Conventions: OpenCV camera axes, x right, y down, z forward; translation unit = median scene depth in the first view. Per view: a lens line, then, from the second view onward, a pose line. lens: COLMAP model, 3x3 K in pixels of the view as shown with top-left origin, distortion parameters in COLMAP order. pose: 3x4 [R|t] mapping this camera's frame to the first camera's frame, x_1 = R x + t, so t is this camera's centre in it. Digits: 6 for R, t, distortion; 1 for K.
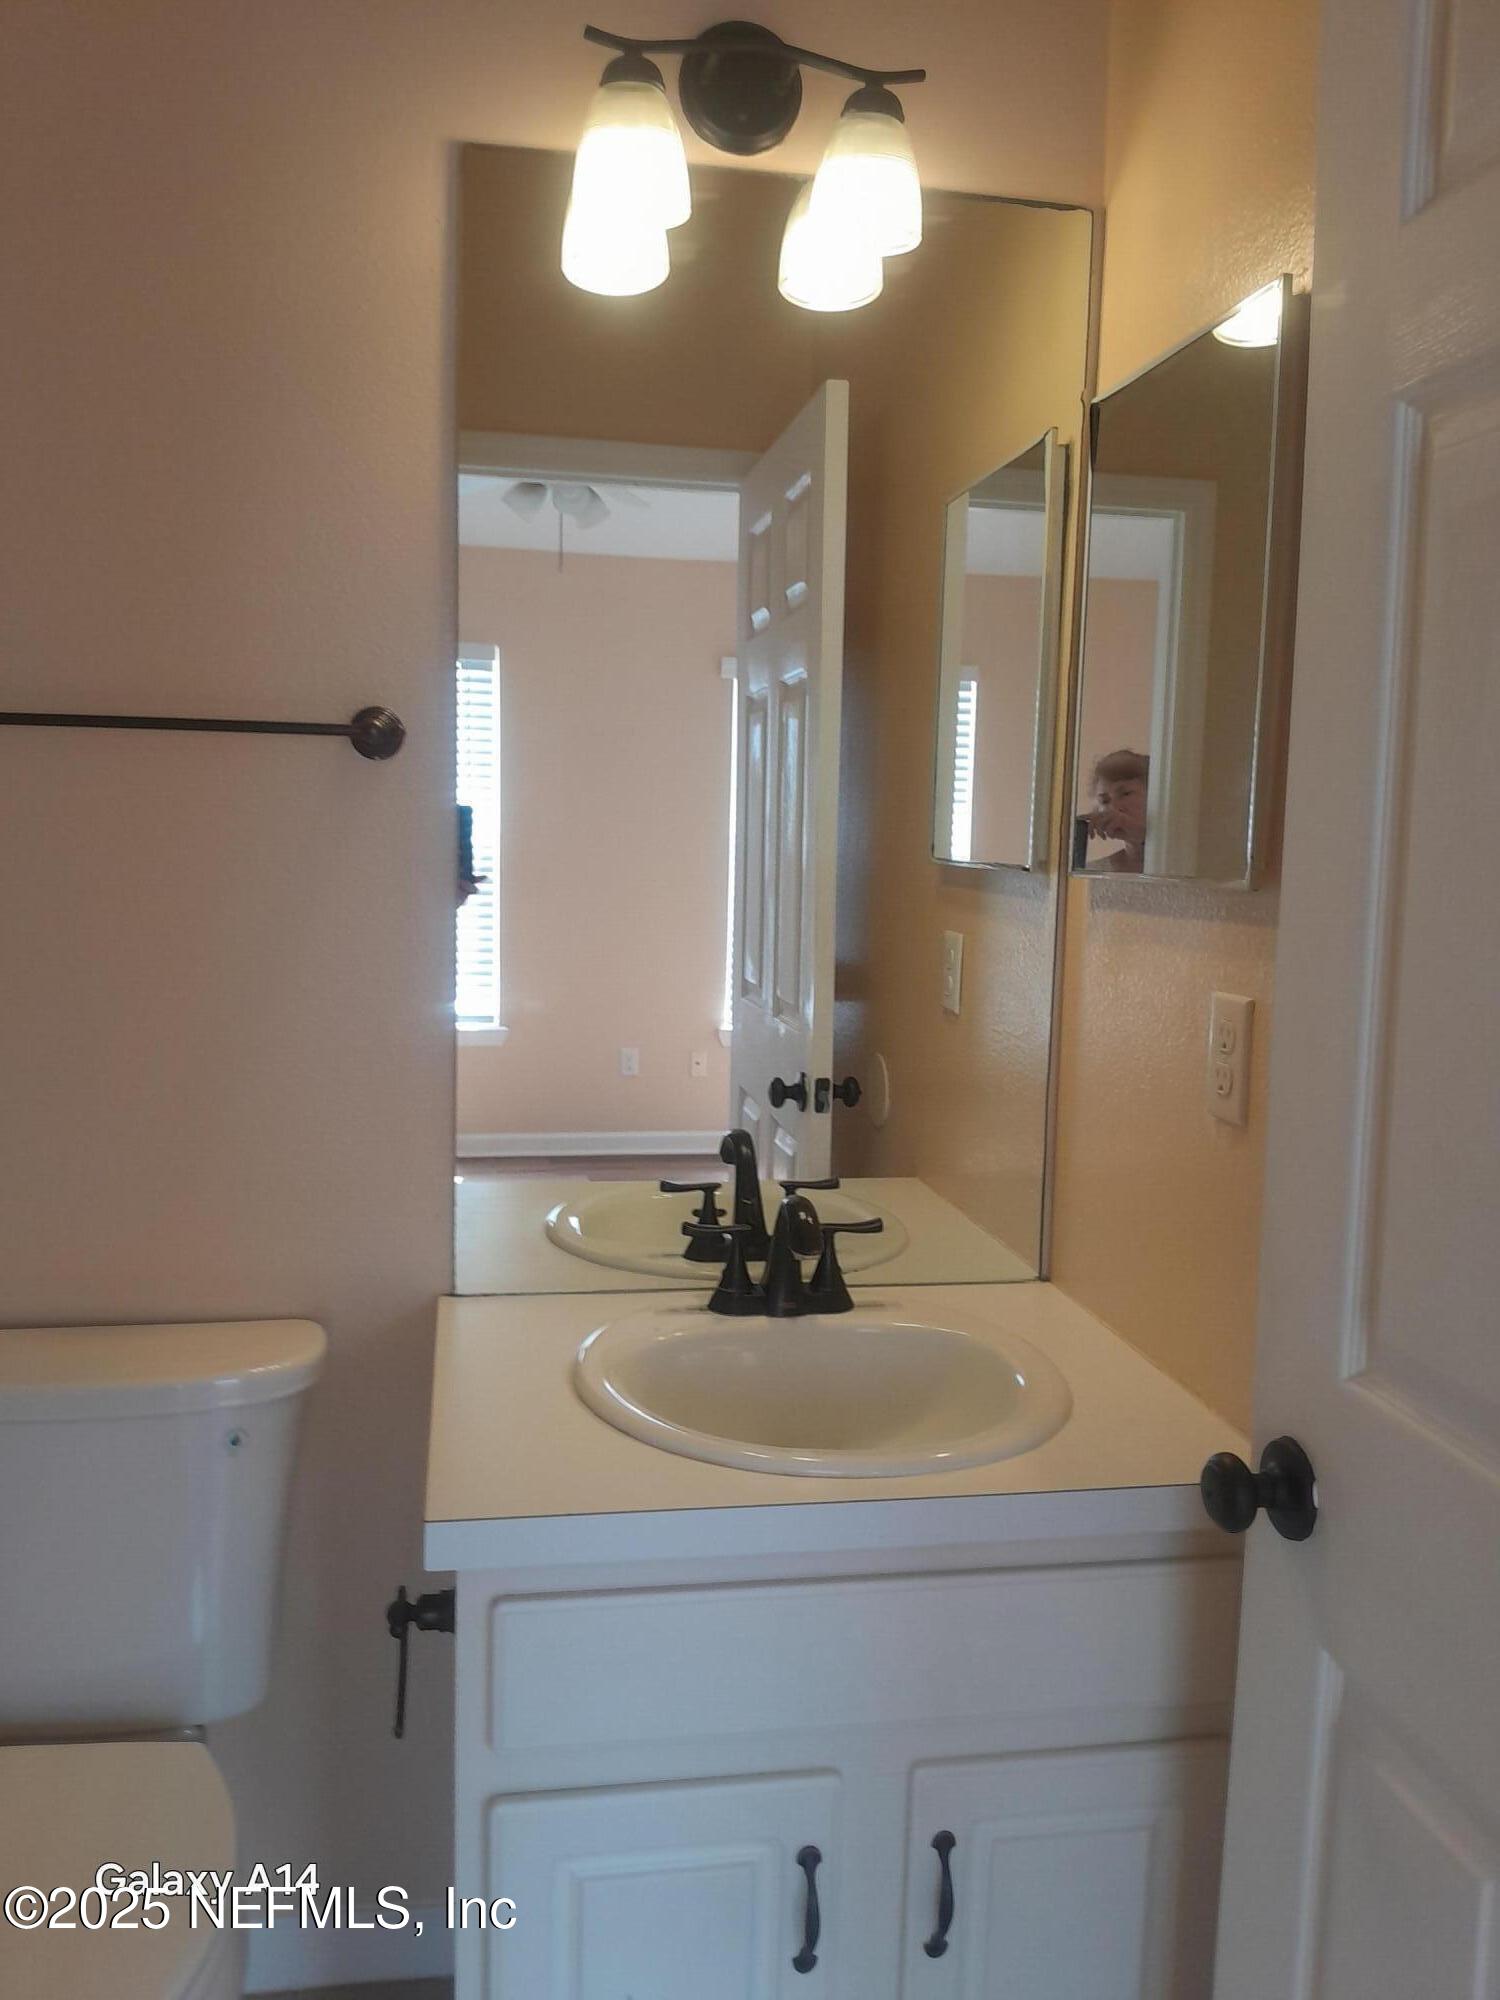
lens RADIAL K [[1514.9, 0, 748.2], [0, 1514.9, 1026.4], [0, 0, 1]] dist [0.091854, -0.199243]
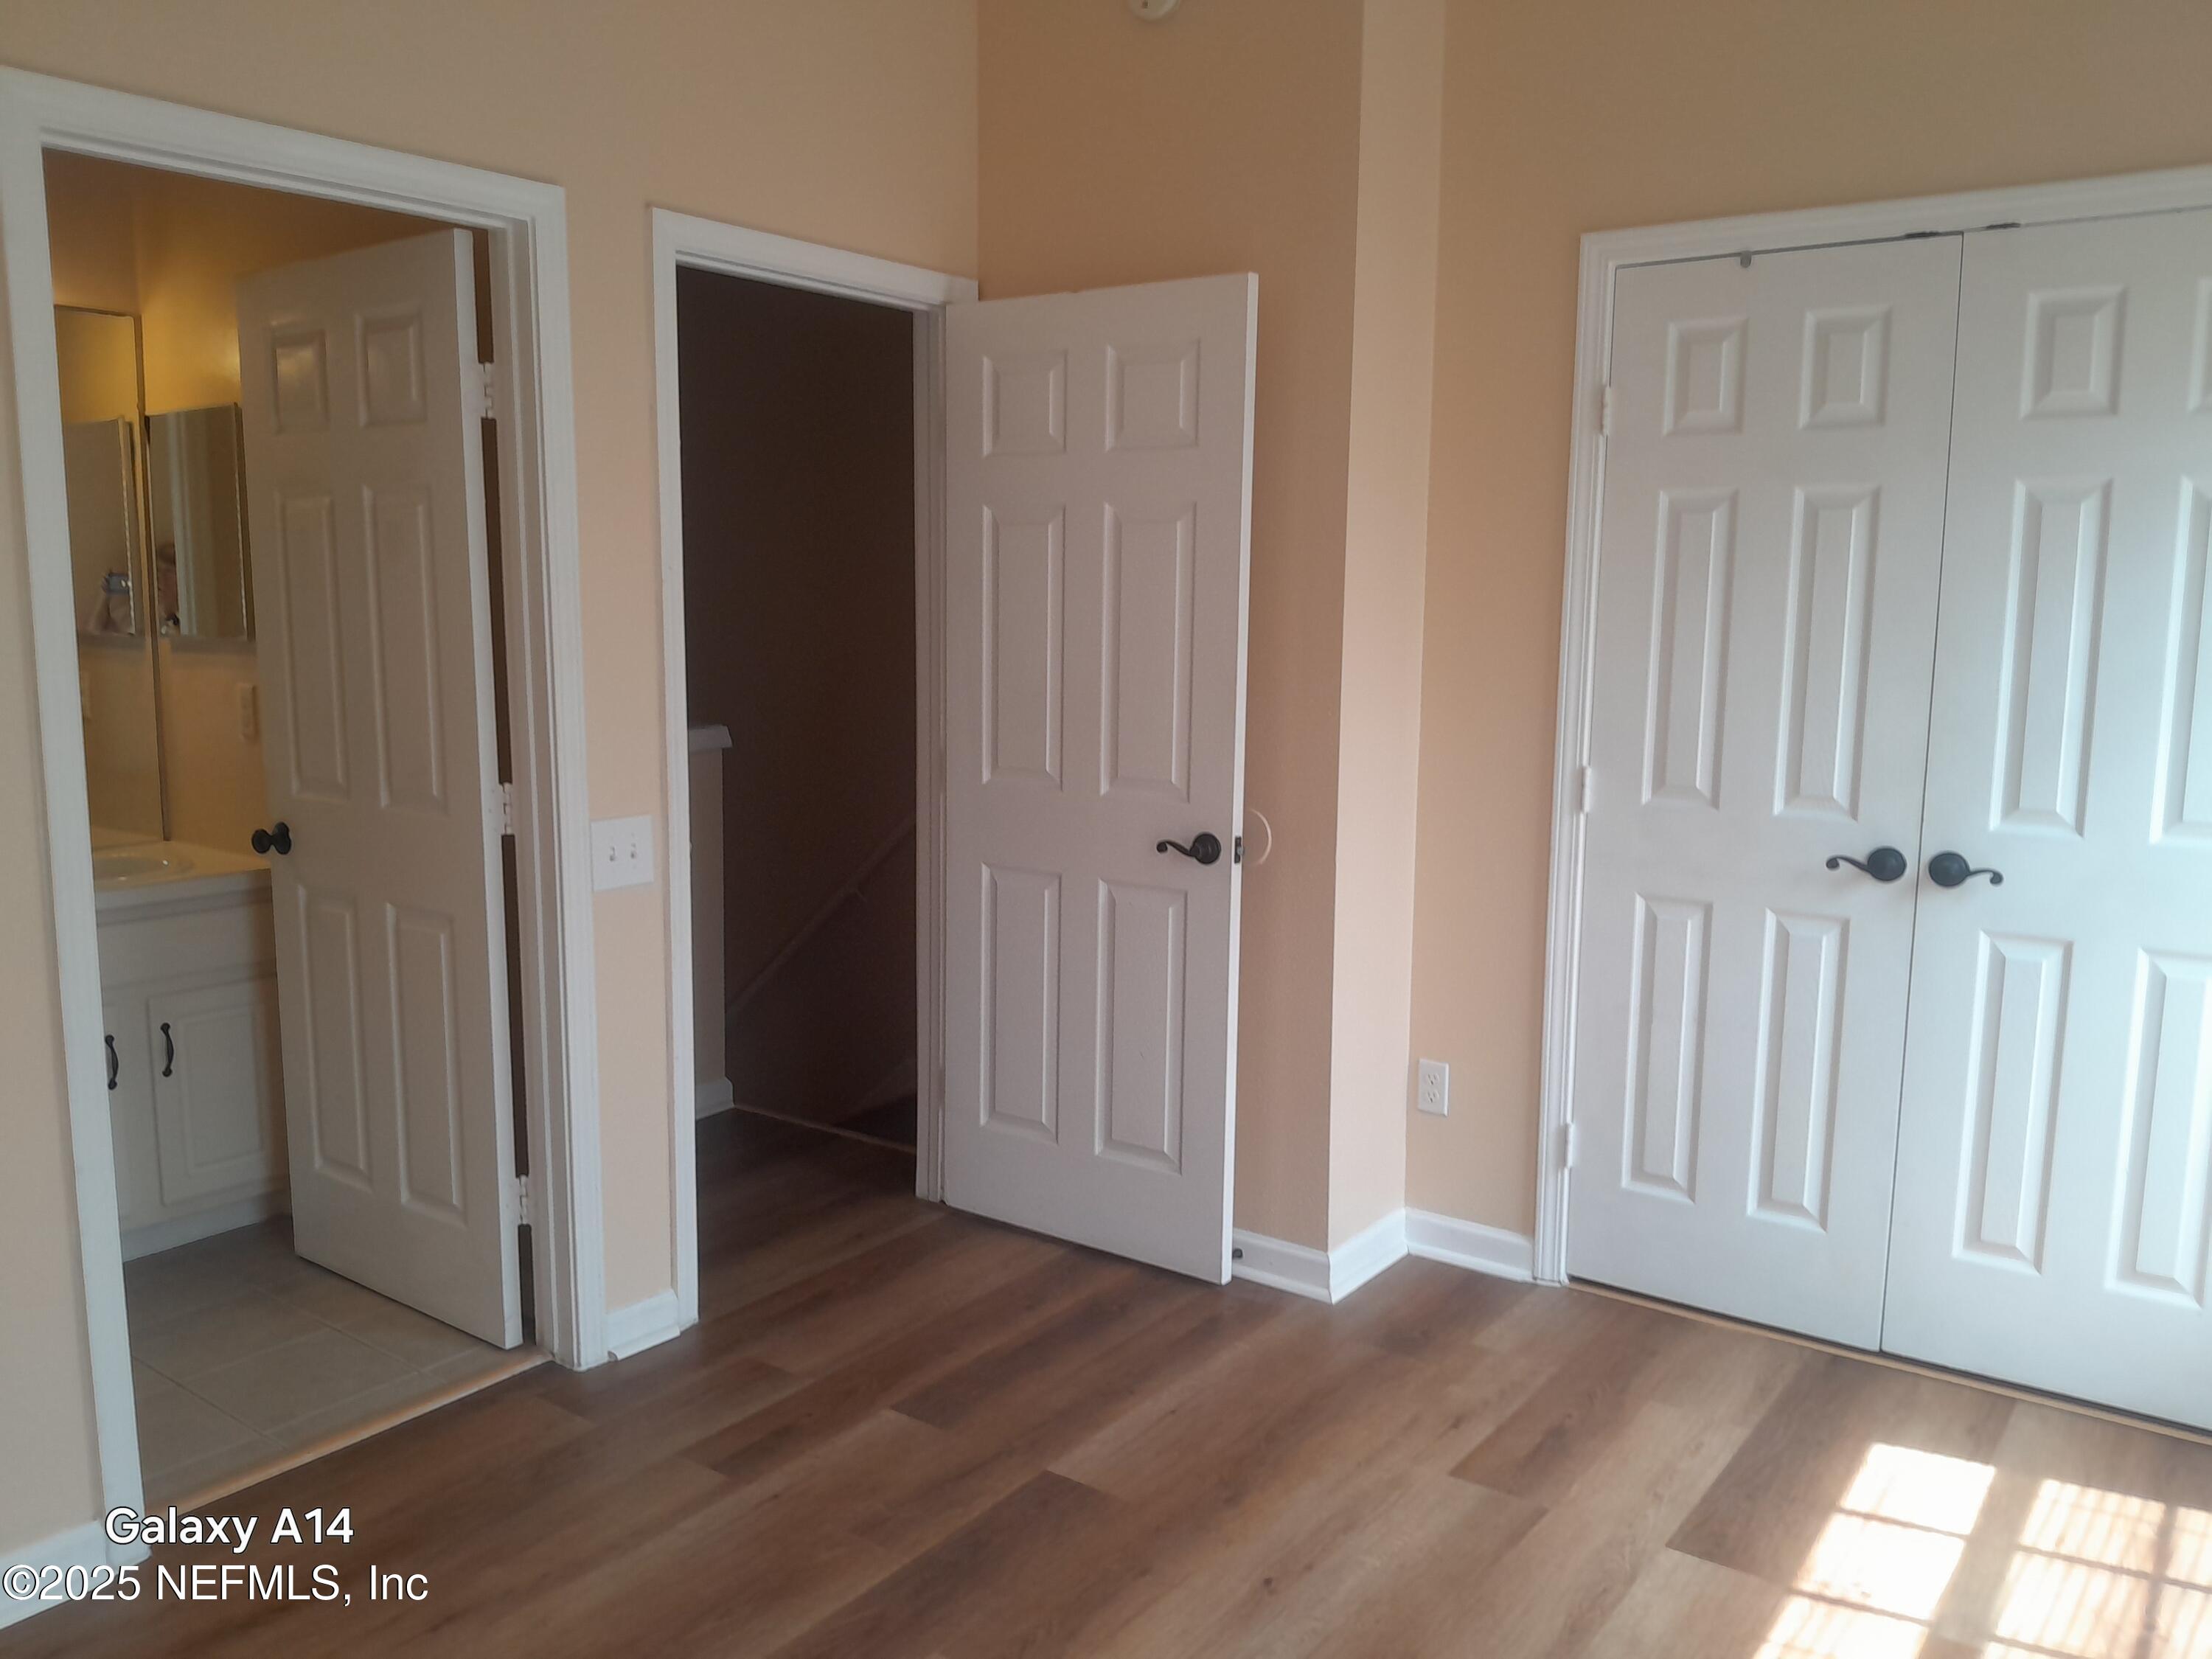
lens RADIAL K [[1675.5, 0, 1131.3], [0, 1675.5, 829.7], [0, 0, 1]] dist [0.091854, -0.199243]
pose [[0.714000, -0.116072, 0.690458, -0.593480], [0.092146, 0.993163, 0.071671, 0.154201], [-0.694056, 0.012450, 0.719814, -2.021004]]
